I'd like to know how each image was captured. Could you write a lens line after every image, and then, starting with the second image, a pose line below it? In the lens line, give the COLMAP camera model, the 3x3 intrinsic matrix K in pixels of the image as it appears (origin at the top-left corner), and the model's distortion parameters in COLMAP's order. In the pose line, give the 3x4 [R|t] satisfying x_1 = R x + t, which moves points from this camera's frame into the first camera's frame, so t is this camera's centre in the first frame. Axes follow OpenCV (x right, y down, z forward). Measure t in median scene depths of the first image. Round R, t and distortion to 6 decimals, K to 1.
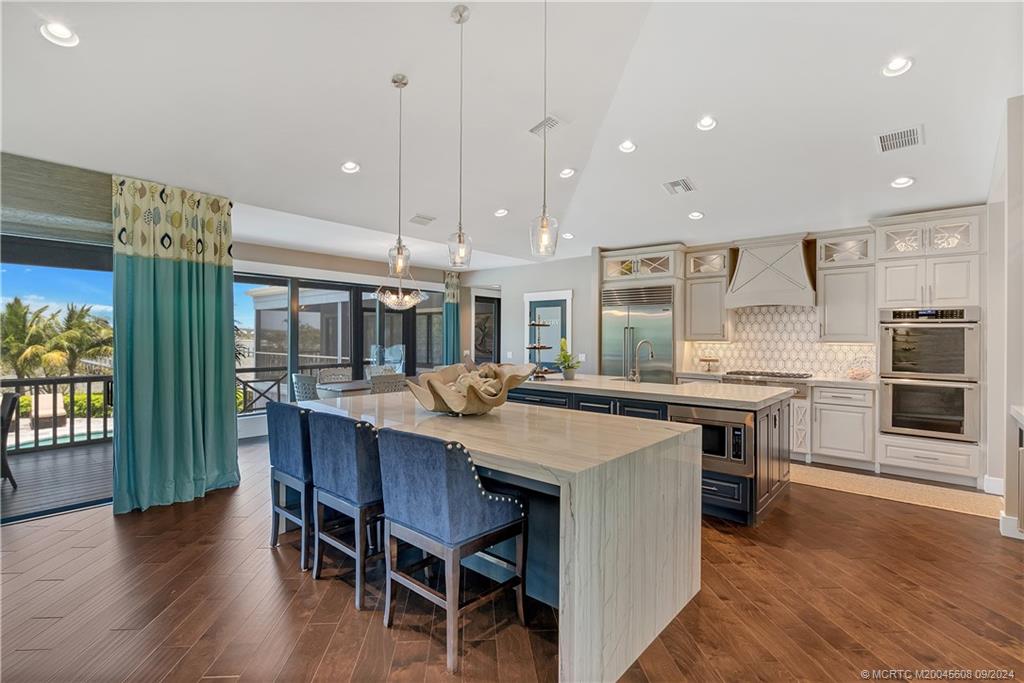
lens RADIAL K [[470.6, 0, 511.9], [0, 470.6, 339.5], [0, 0, 1]] dist [0.003558, -0.002311]
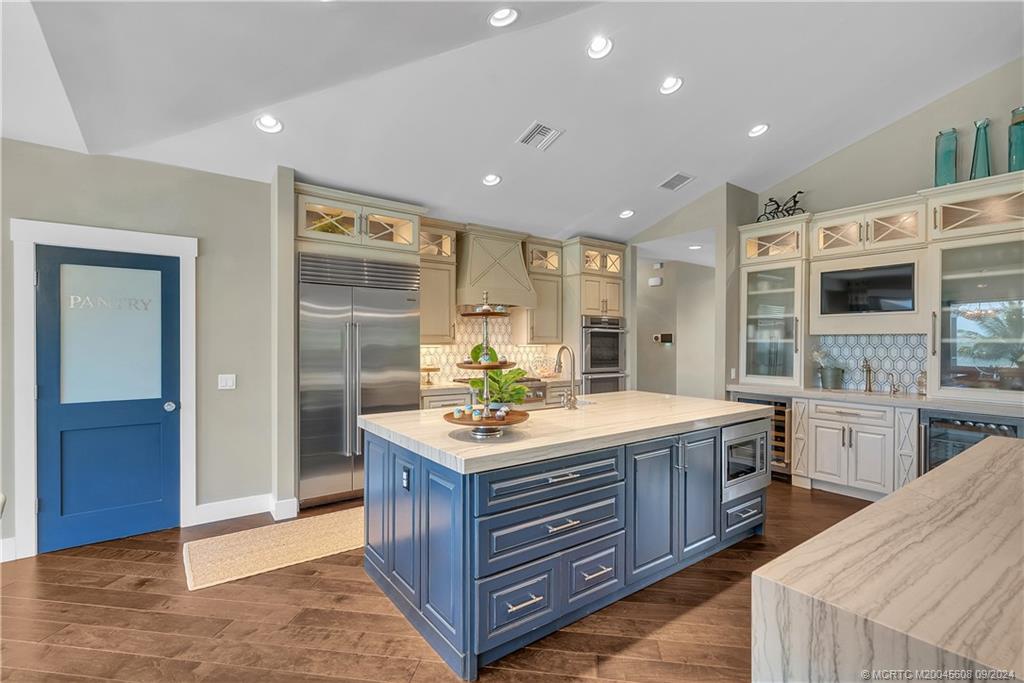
lens RADIAL K [[470.6, 0, 517.1], [0, 470.6, 340.8], [0, 0, 1]] dist [0.003558, -0.002311]
pose [[0.229084, -0.003441, 0.973400, -0.309891], [0.005107, 0.999984, 0.002333, -0.004278], [-0.973393, 0.004437, 0.229098, 0.707807]]
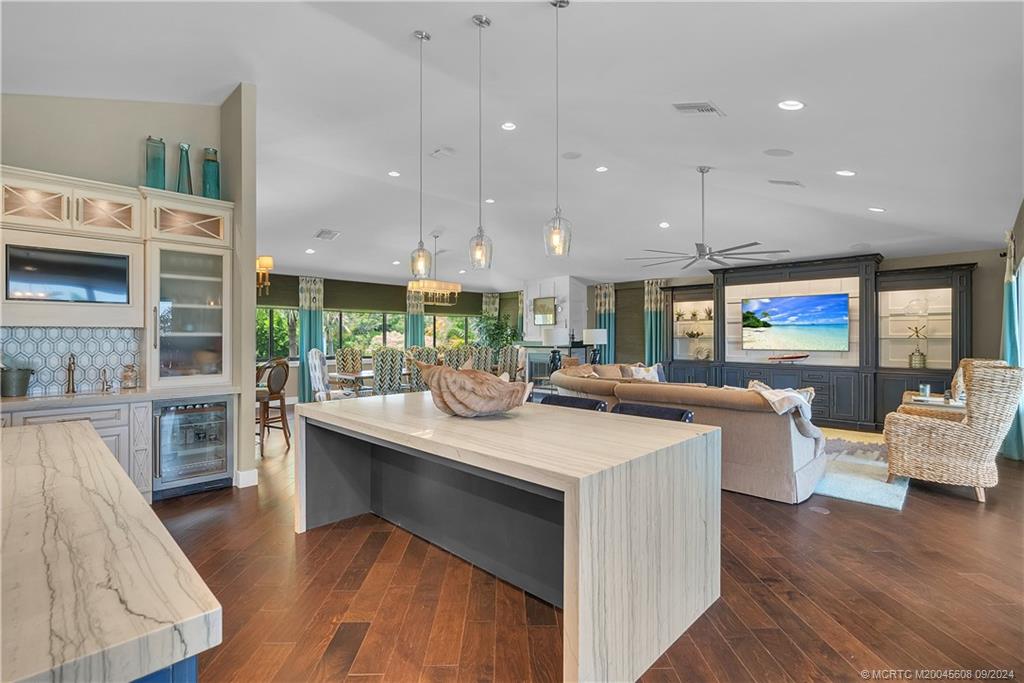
lens RADIAL K [[470.6, 0, 508.3], [0, 470.6, 336.5], [0, 0, 1]] dist [0.003558, -0.002311]
pose [[-0.997207, 0.001611, 0.074672, -0.111771], [0.002106, 0.999976, 0.006544, -0.000254], [-0.074660, 0.006683, -0.997187, 0.933583]]
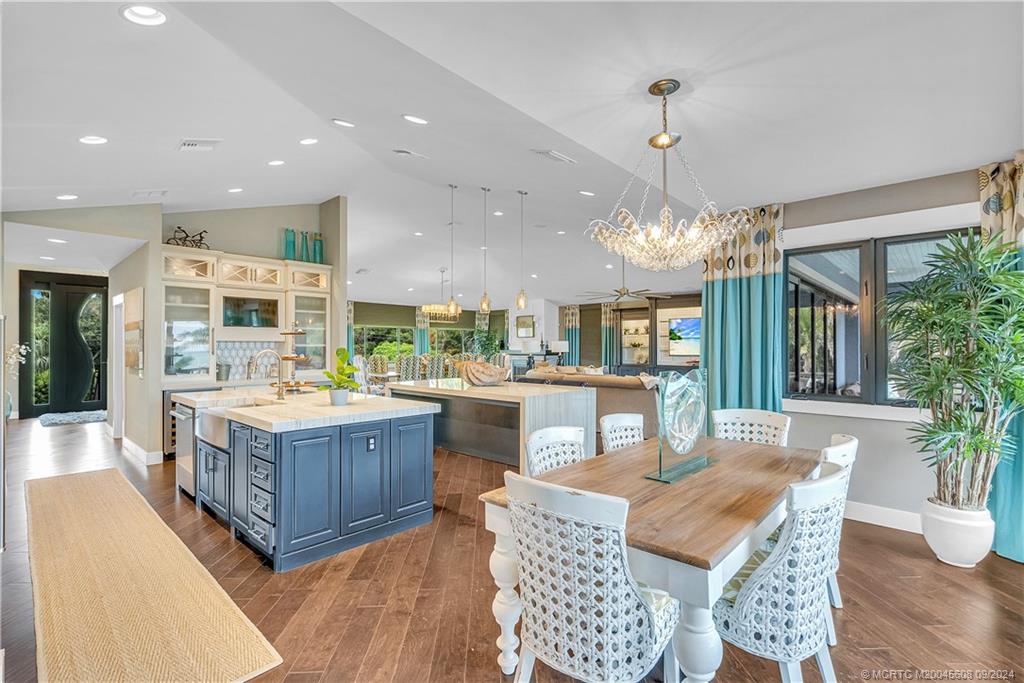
lens RADIAL K [[470.6, 0, 507.5], [0, 470.6, 343.5], [0, 0, 1]] dist [0.003558, -0.002311]
pose [[-0.998827, 0.002074, 0.048383, -0.139933], [0.002119, 0.999997, 0.000875, -0.004424], [-0.048381, 0.000977, -0.998828, 1.416719]]
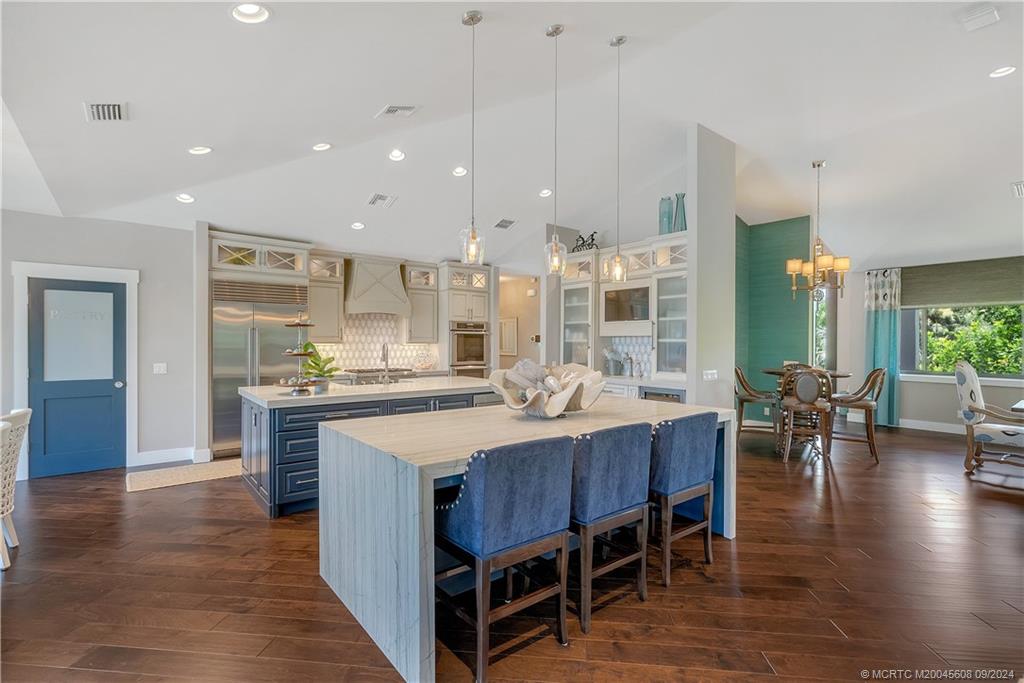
lens RADIAL K [[470.6, 0, 509.6], [0, 470.6, 339.7], [0, 0, 1]] dist [0.003558, -0.002311]
pose [[0.194990, -0.000284, 0.980805, -0.532555], [0.004591, 0.999989, -0.000624, -0.002205], [-0.980794, 0.004625, 0.194989, 0.410308]]
